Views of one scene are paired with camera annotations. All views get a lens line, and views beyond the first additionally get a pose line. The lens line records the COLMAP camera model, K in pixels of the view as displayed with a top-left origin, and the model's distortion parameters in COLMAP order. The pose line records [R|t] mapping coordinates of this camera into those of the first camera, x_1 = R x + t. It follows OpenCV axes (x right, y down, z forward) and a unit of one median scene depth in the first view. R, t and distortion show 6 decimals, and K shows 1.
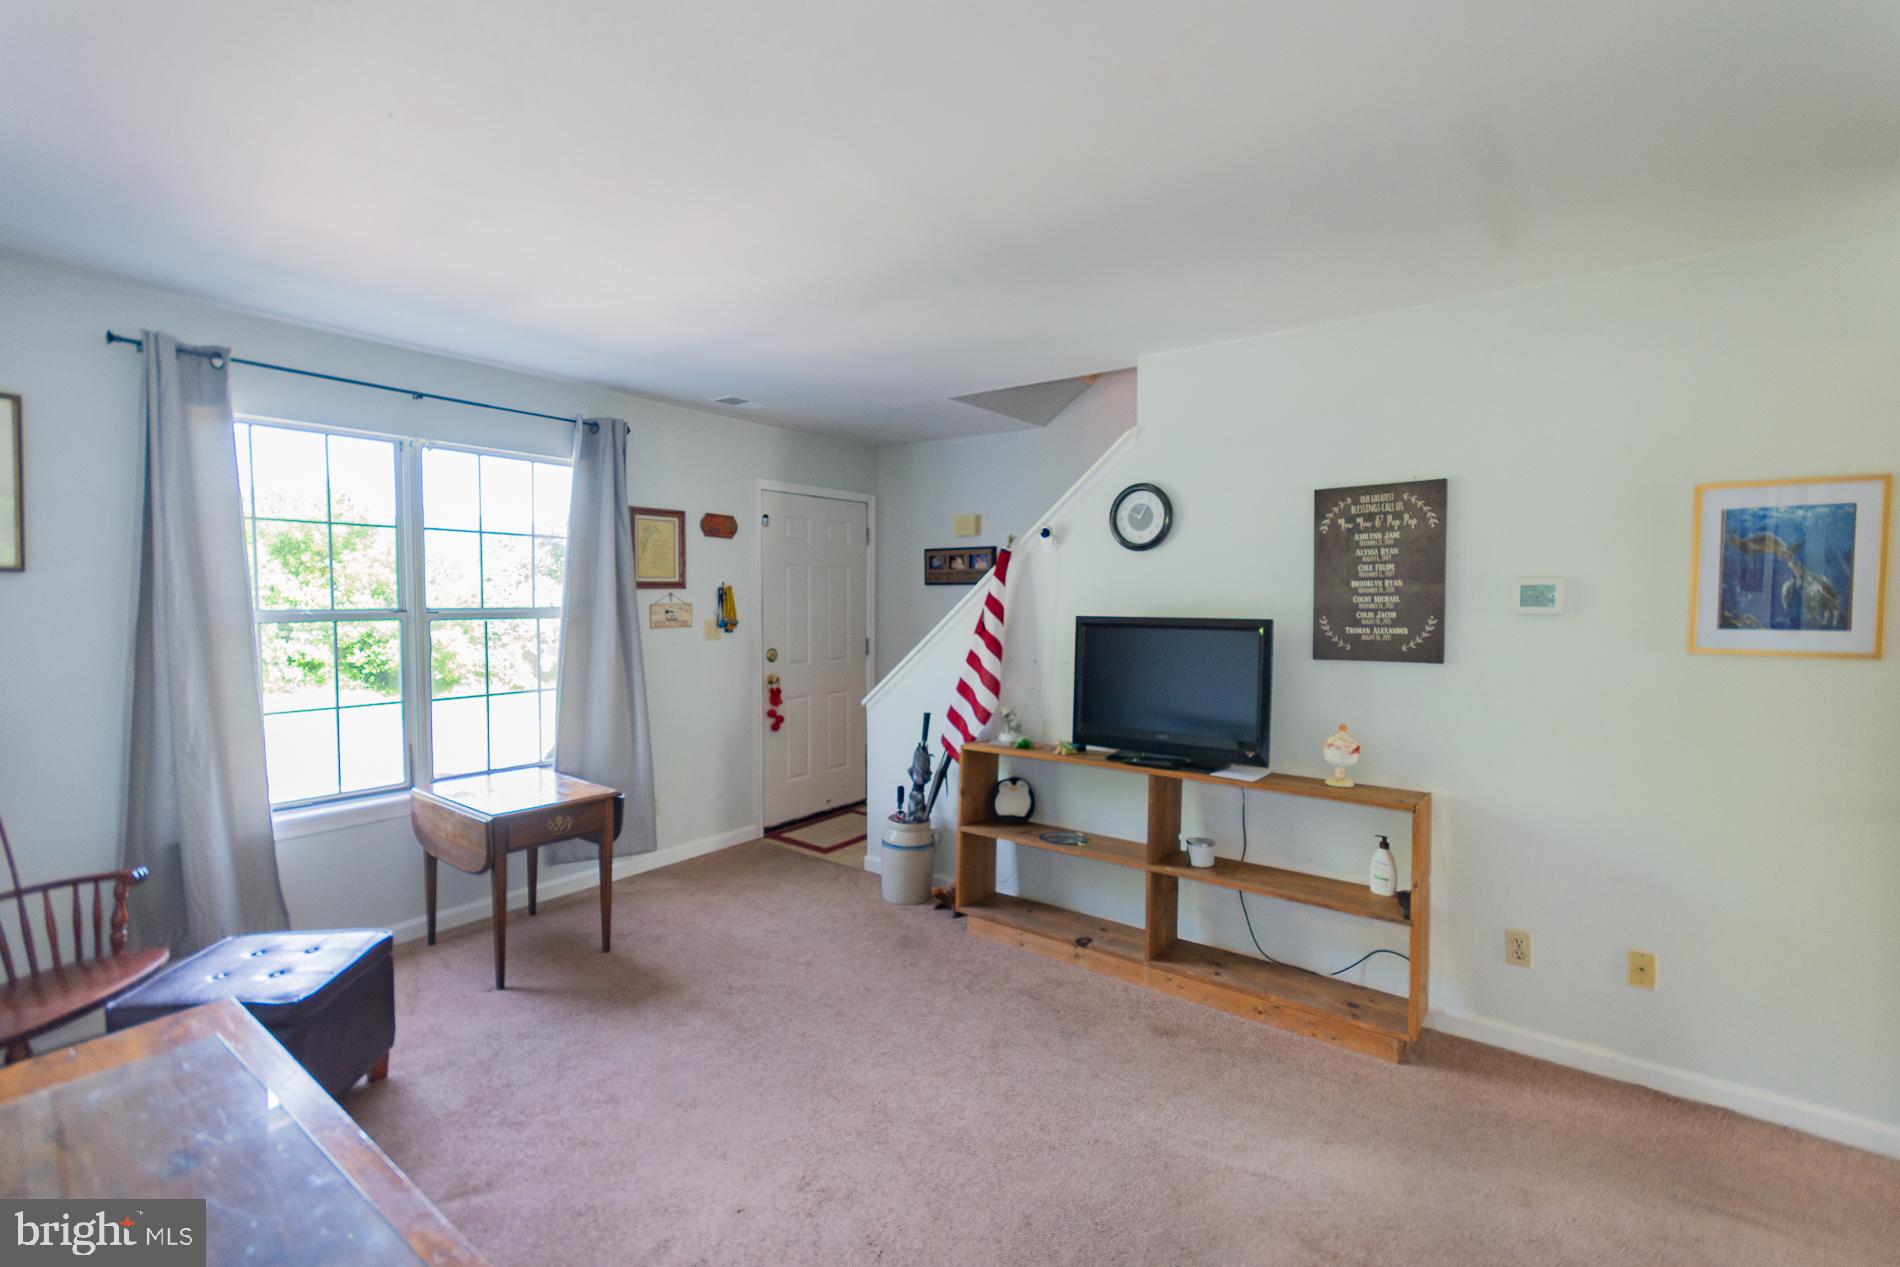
lens RADIAL K [[832.3, 0, 947.1], [0, 832.3, 643.8], [0, 0, 1]] dist [0.000493, -0.000143]
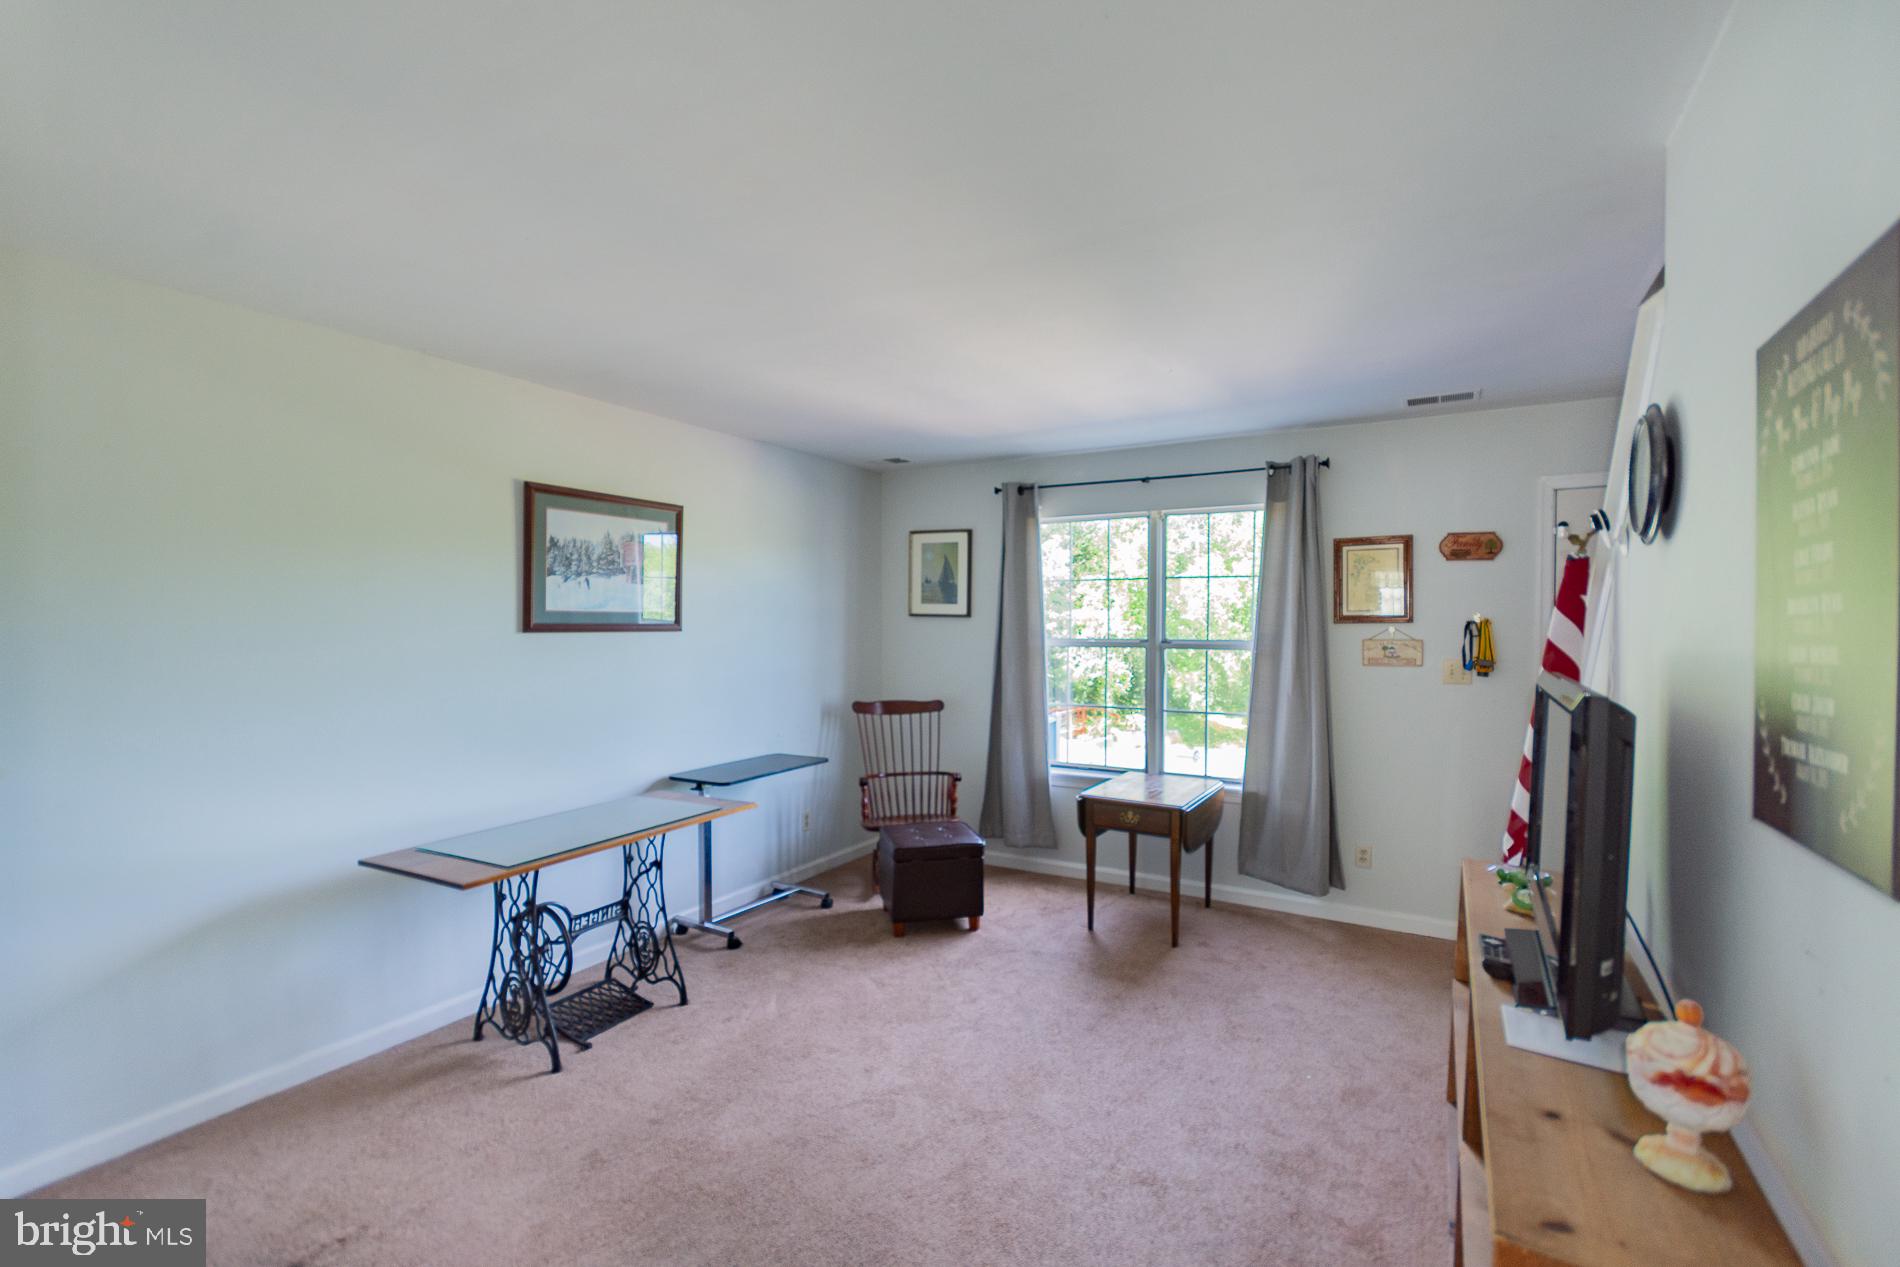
lens RADIAL K [[853.2, 0, 953.4], [0, 853.2, 633.1], [0, 0, 1]] dist [0.002254, 0.000373]
pose [[0.115720, 0.008249, -0.993248, 0.617484], [-0.060298, 0.998180, 0.001265, -0.031833], [0.991450, 0.059744, 0.116007, 0.487225]]
